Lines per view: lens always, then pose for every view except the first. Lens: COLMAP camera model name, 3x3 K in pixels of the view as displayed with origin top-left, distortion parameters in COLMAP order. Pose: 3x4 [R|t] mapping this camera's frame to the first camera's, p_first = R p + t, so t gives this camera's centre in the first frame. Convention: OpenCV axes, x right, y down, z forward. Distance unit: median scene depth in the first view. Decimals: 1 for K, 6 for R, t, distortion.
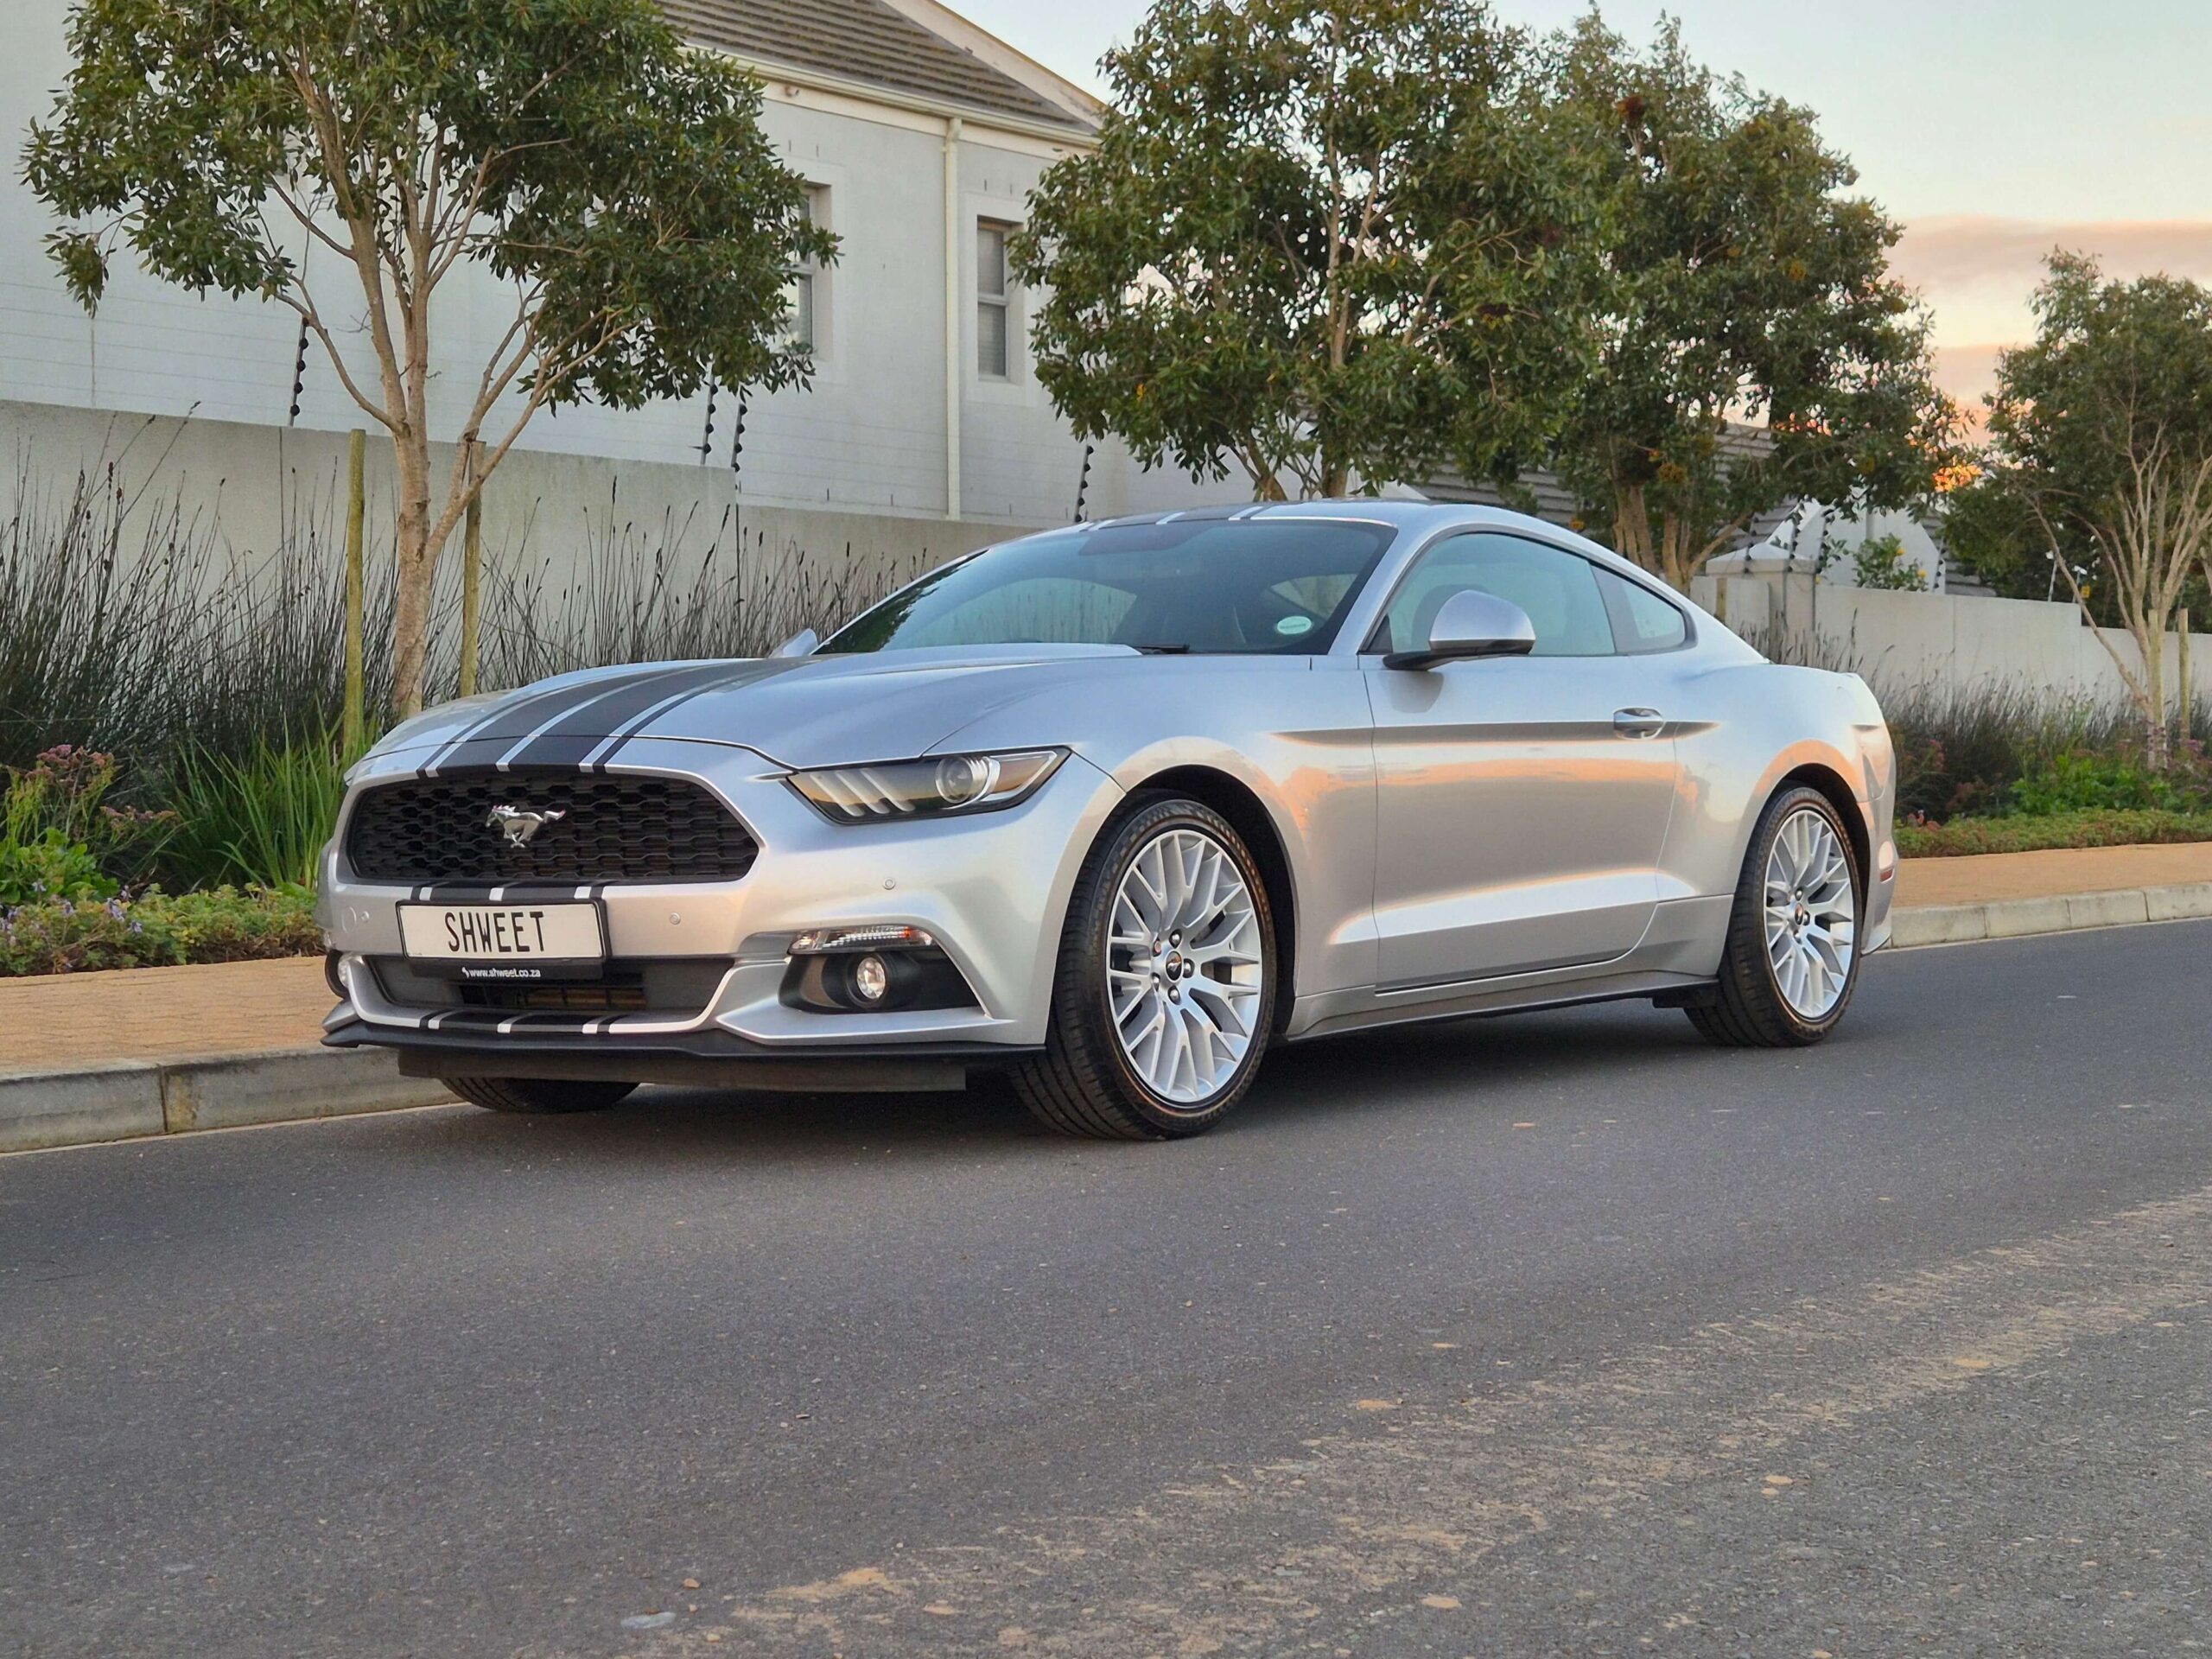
lens RADIAL K [[3544.3, 0, 1104.1], [0, 3544.3, 833.4], [0, 0, 1]] dist [0.078007, 0.000000]
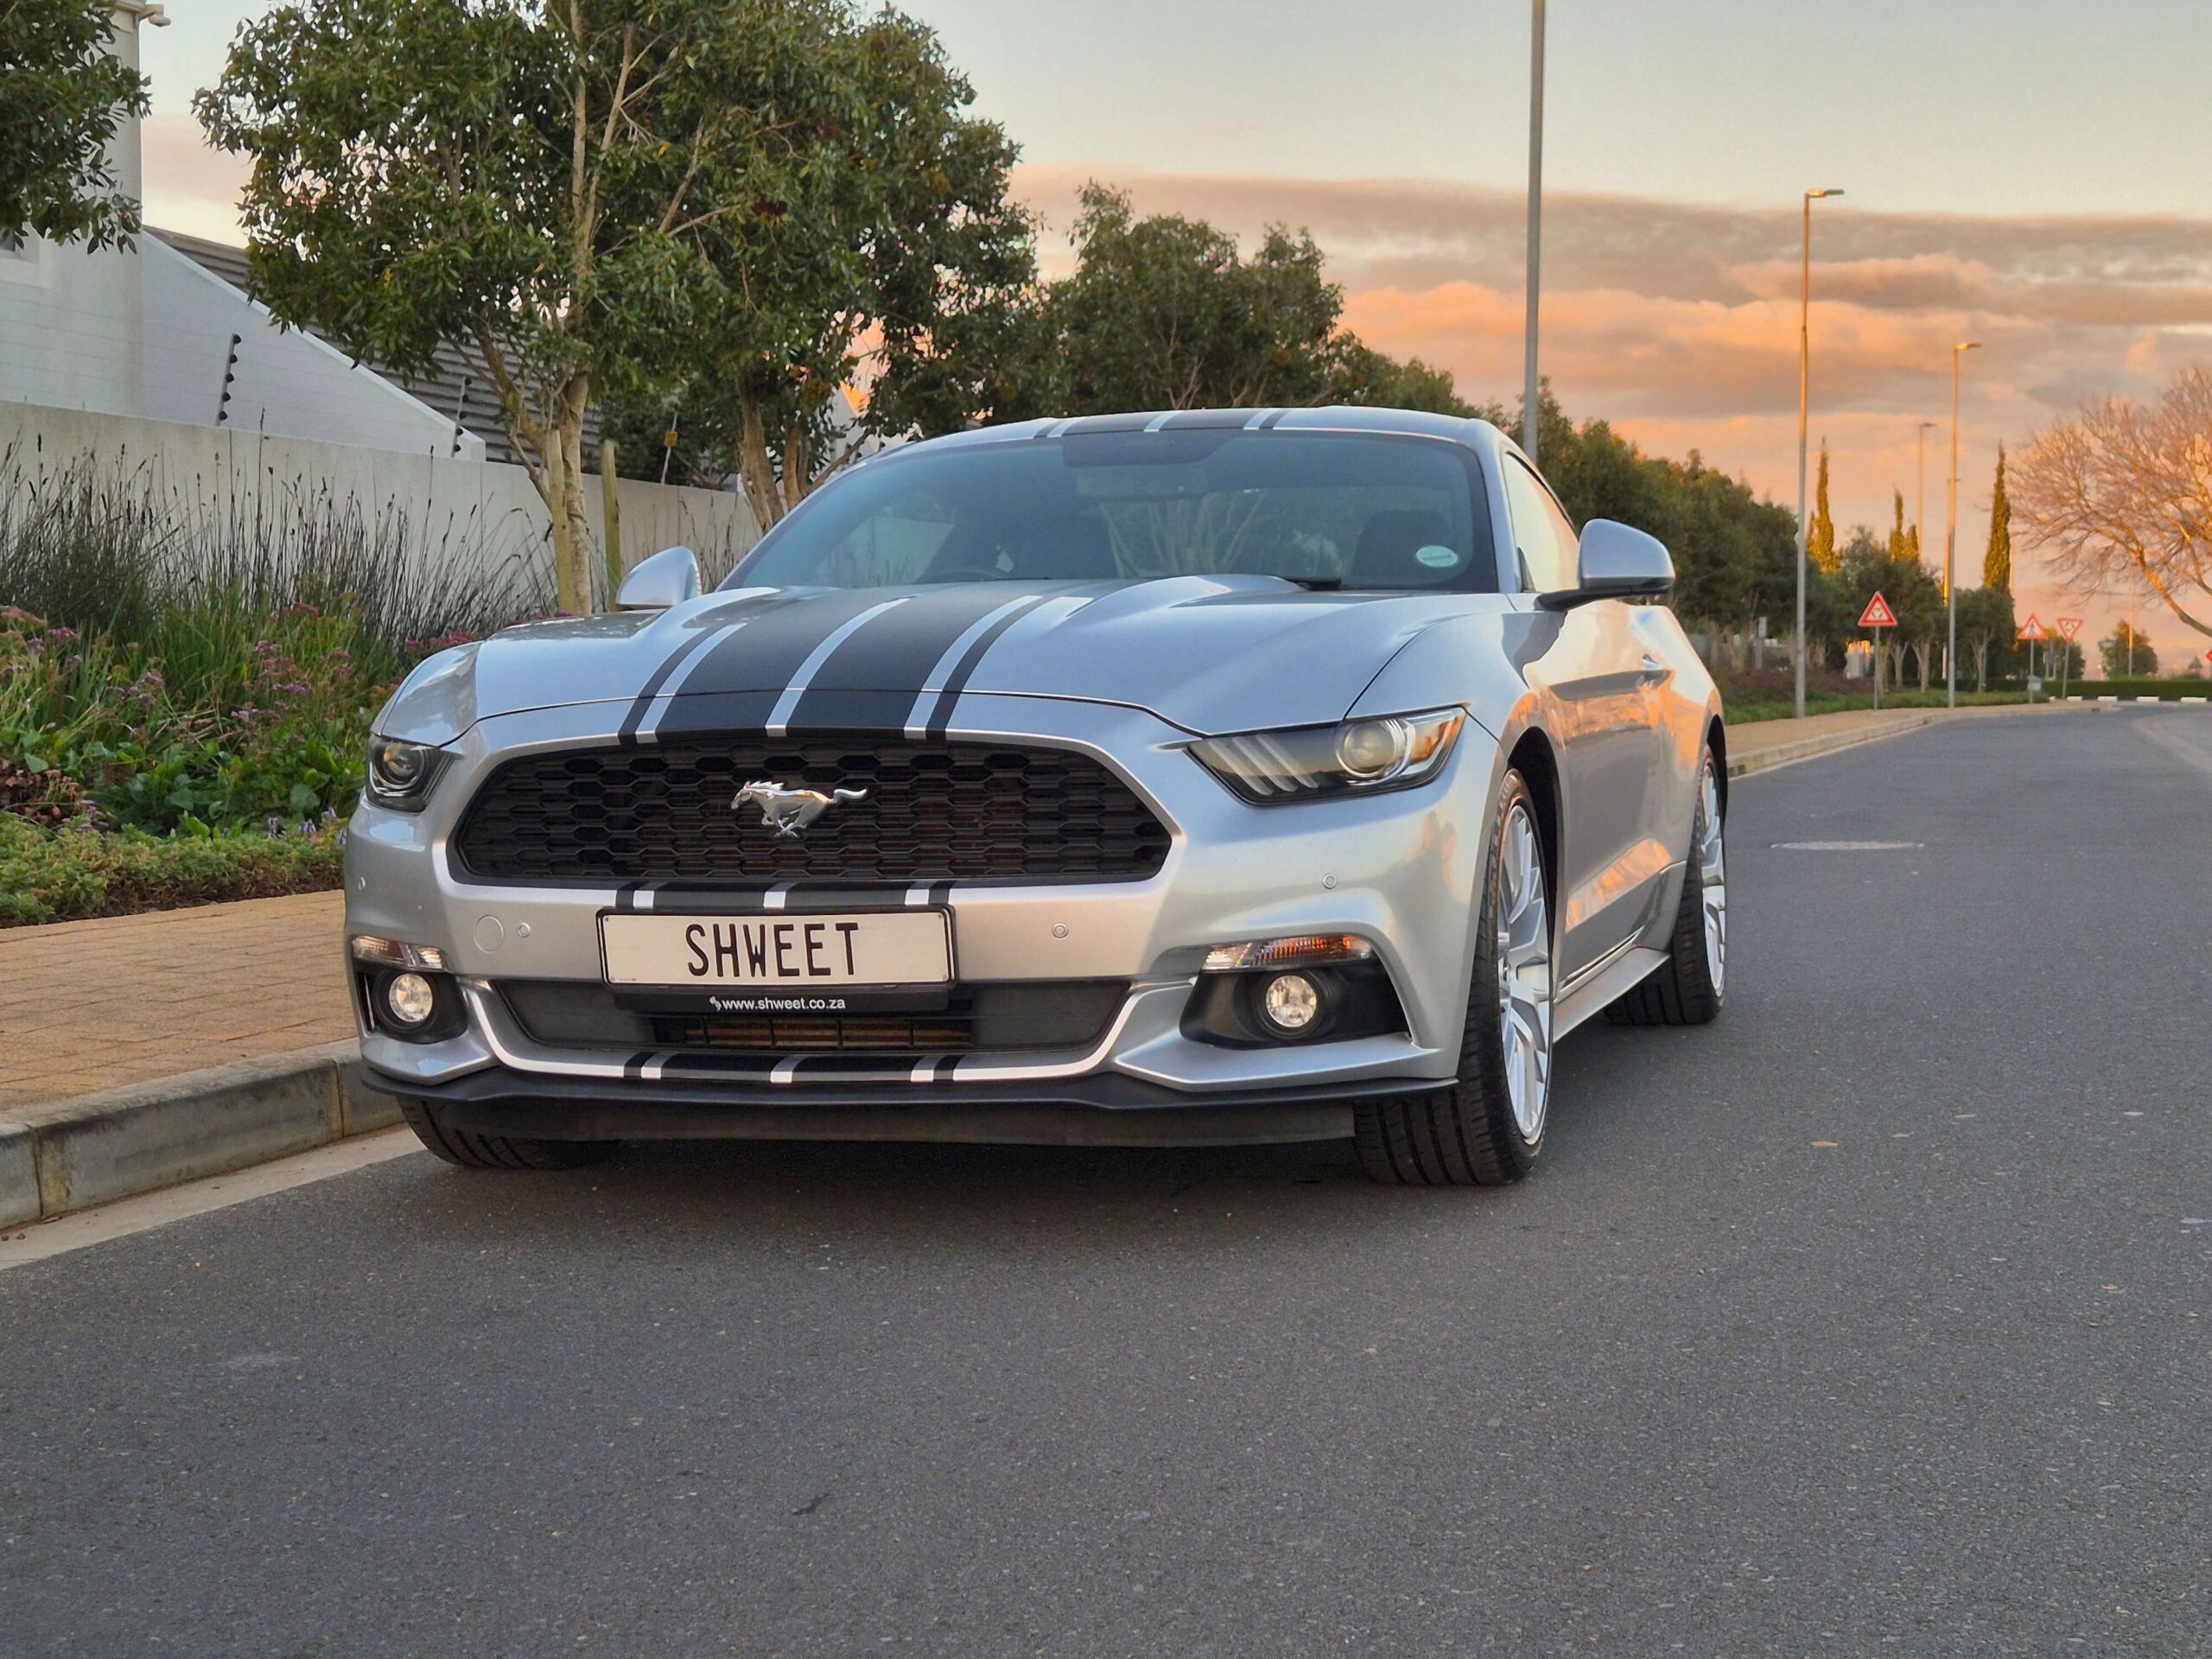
lens RADIAL K [[3544.3, 0, 1110.6], [0, 3544.3, 781.4], [0, 0, 1]] dist [0.078007, 0.000000]
pose [[0.935153, -0.004005, 0.354223, -0.292662], [0.001188, 0.999966, 0.008170, -0.011062], [-0.354243, -0.007219, 0.935125, 0.214987]]
